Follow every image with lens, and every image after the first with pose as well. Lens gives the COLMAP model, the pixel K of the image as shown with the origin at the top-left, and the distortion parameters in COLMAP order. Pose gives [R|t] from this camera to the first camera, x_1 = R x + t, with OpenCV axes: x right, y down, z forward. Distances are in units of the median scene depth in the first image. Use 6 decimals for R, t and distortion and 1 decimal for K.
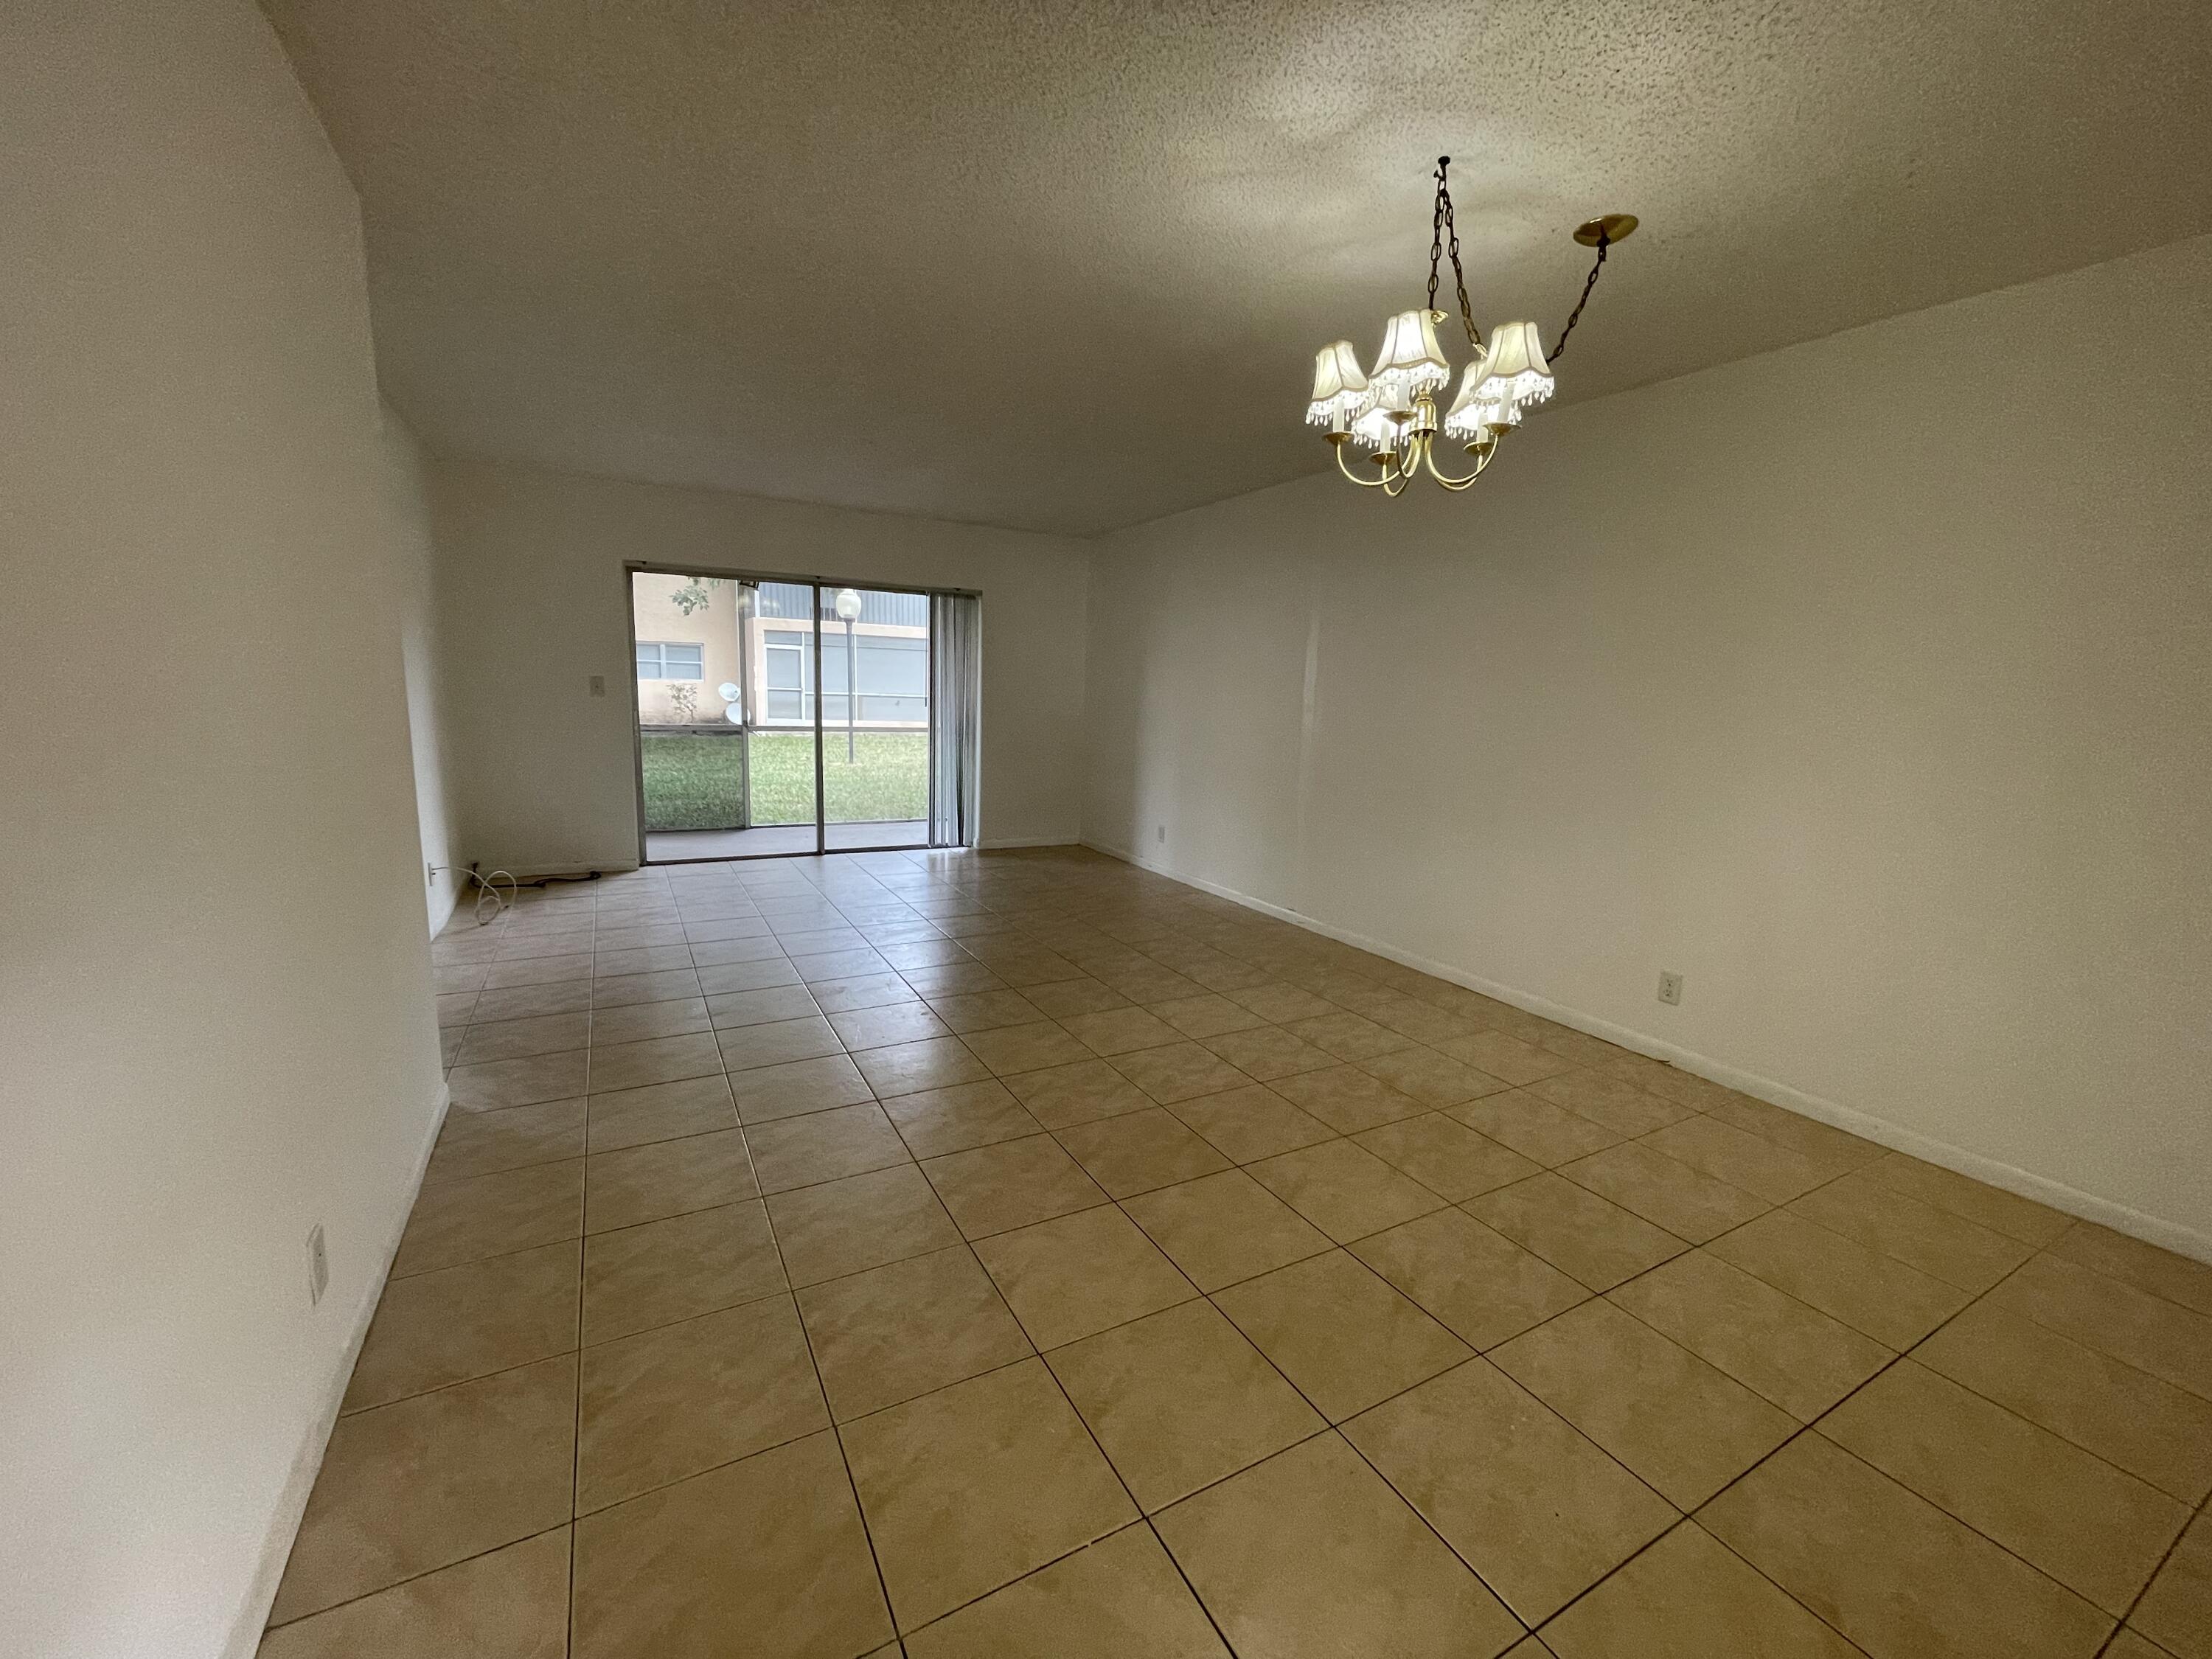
lens RADIAL K [[892.6, 0, 1093.3], [0, 892.6, 827.8], [0, 0, 1]] dist [-0.000514, -0.000626]
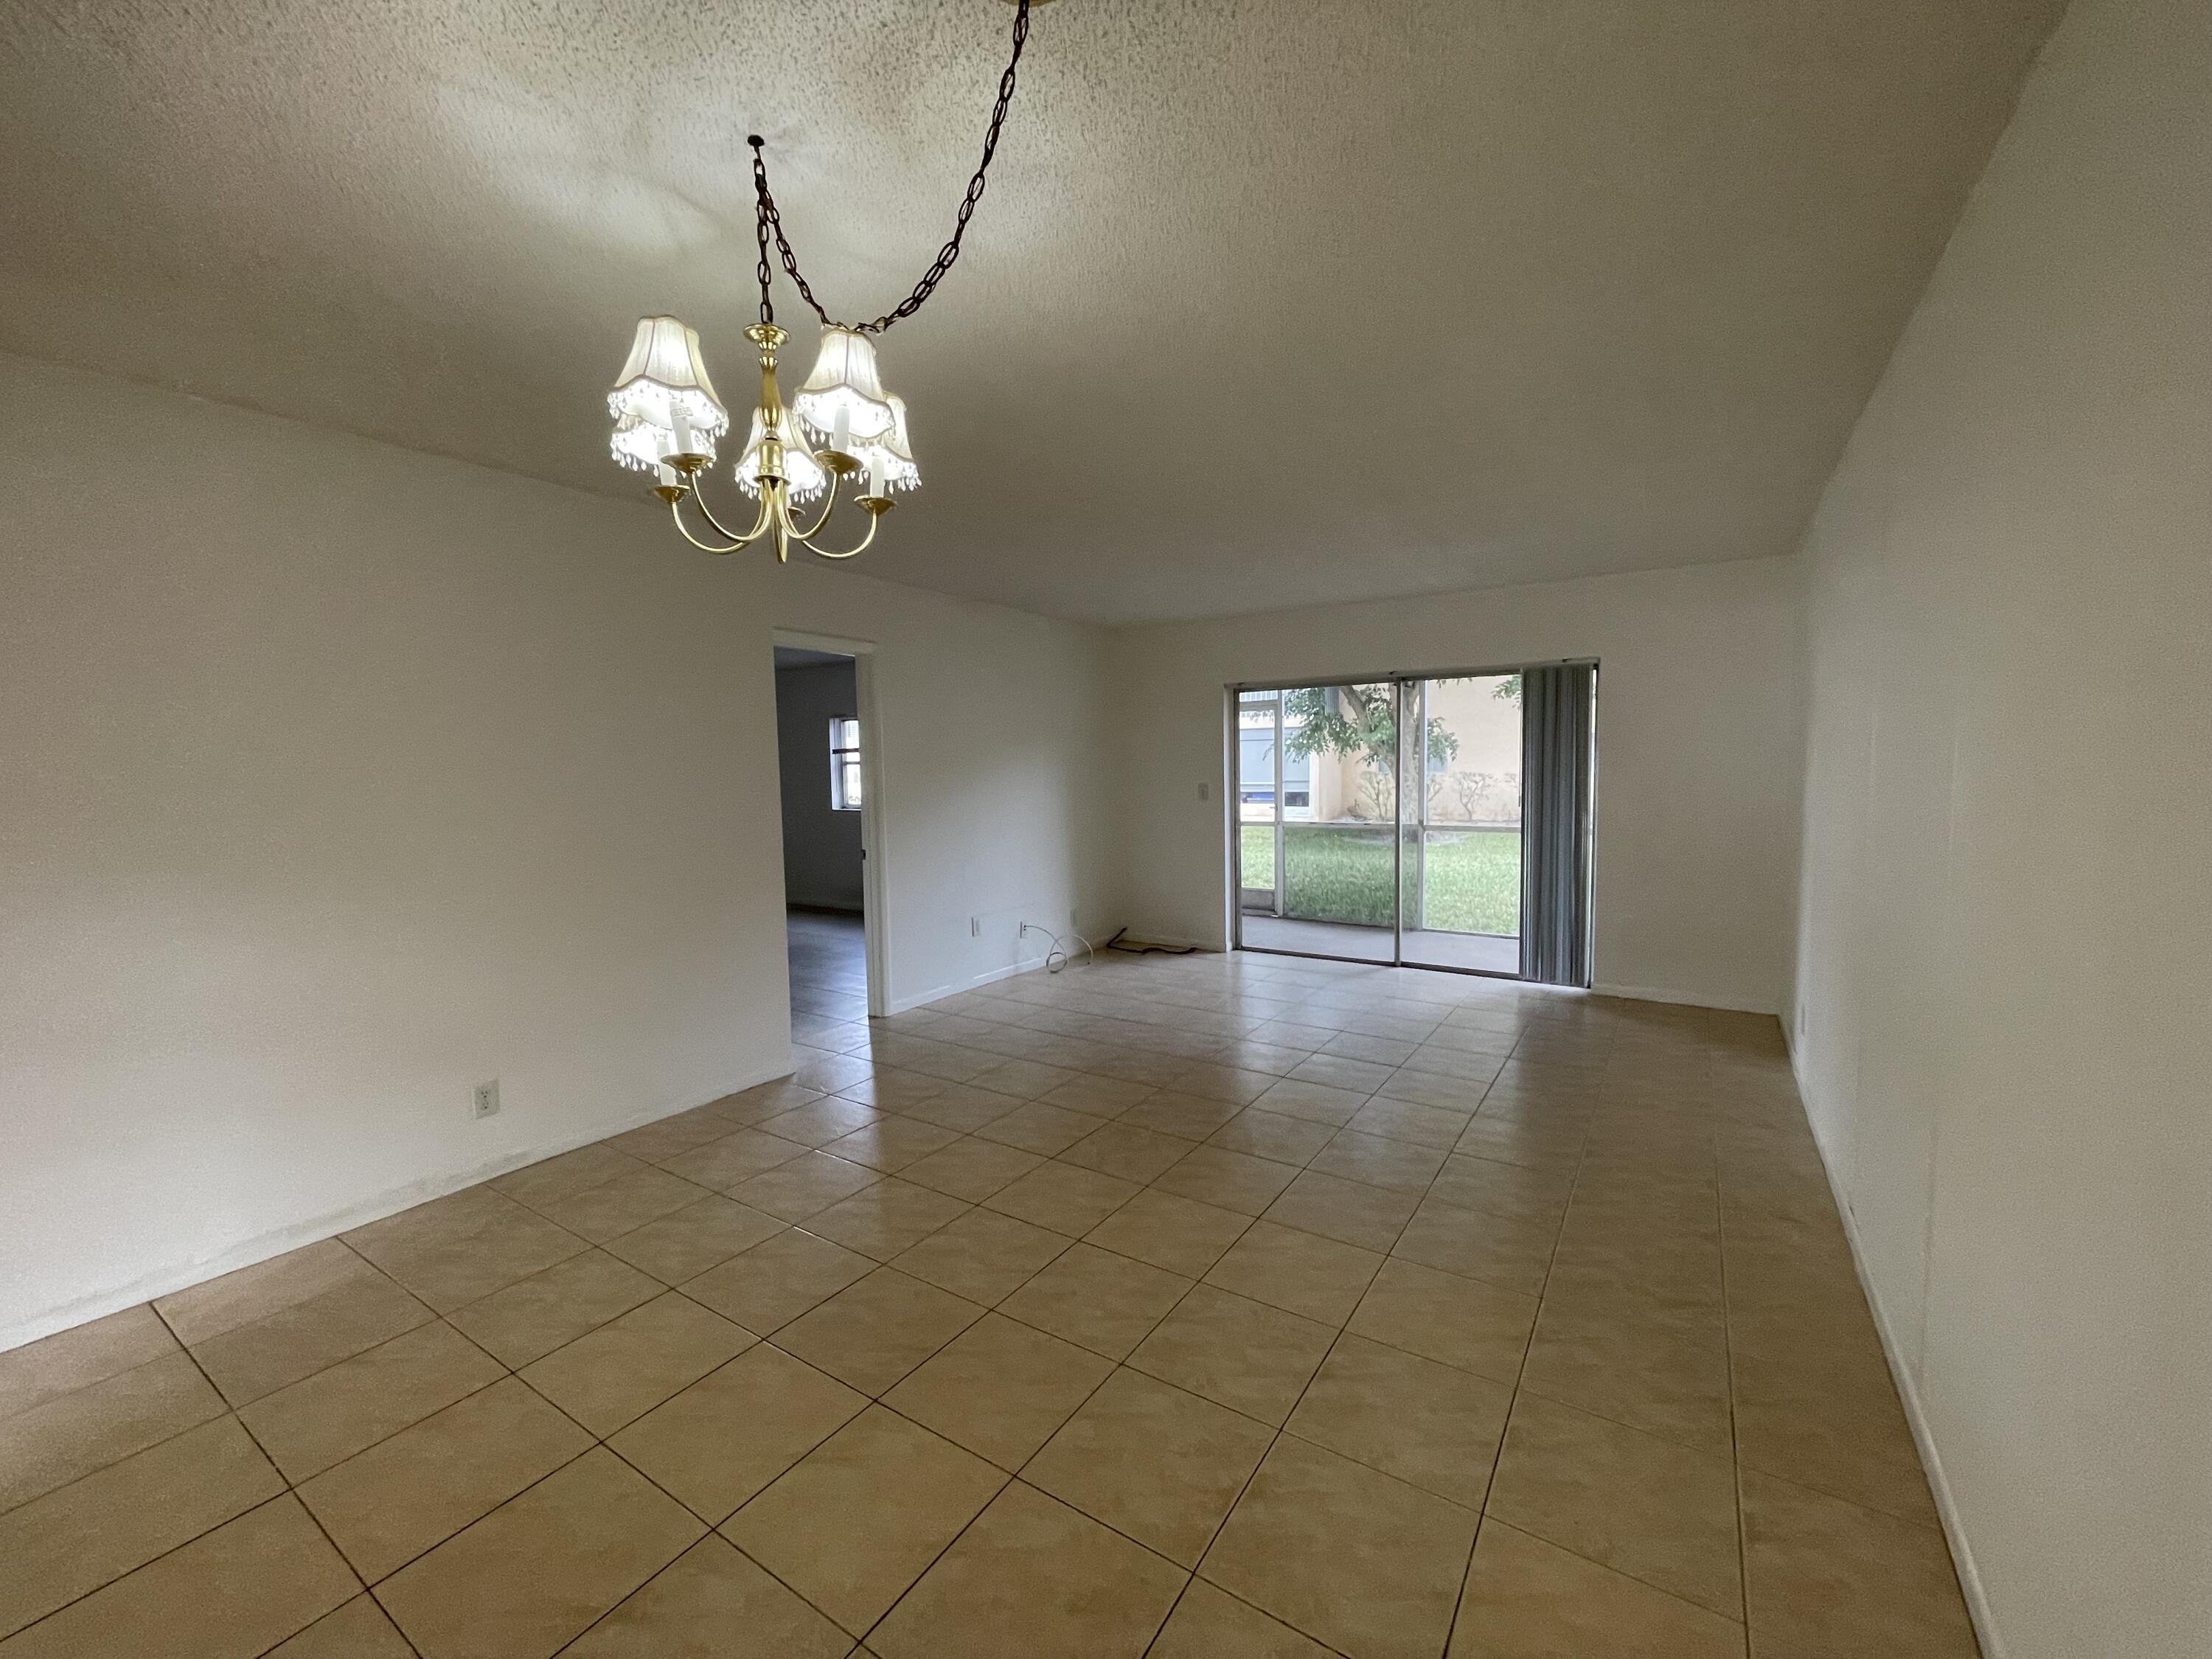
lens RADIAL K [[892.6, 0, 1093.3], [0, 892.6, 827.8], [0, 0, 1]] dist [-0.000514, -0.000626]
pose [[0.468317, 0.022352, -0.883278, 0.426308], [-0.110659, 0.993293, -0.033535, -0.055454], [0.876603, 0.113448, 0.467650, 0.333271]]
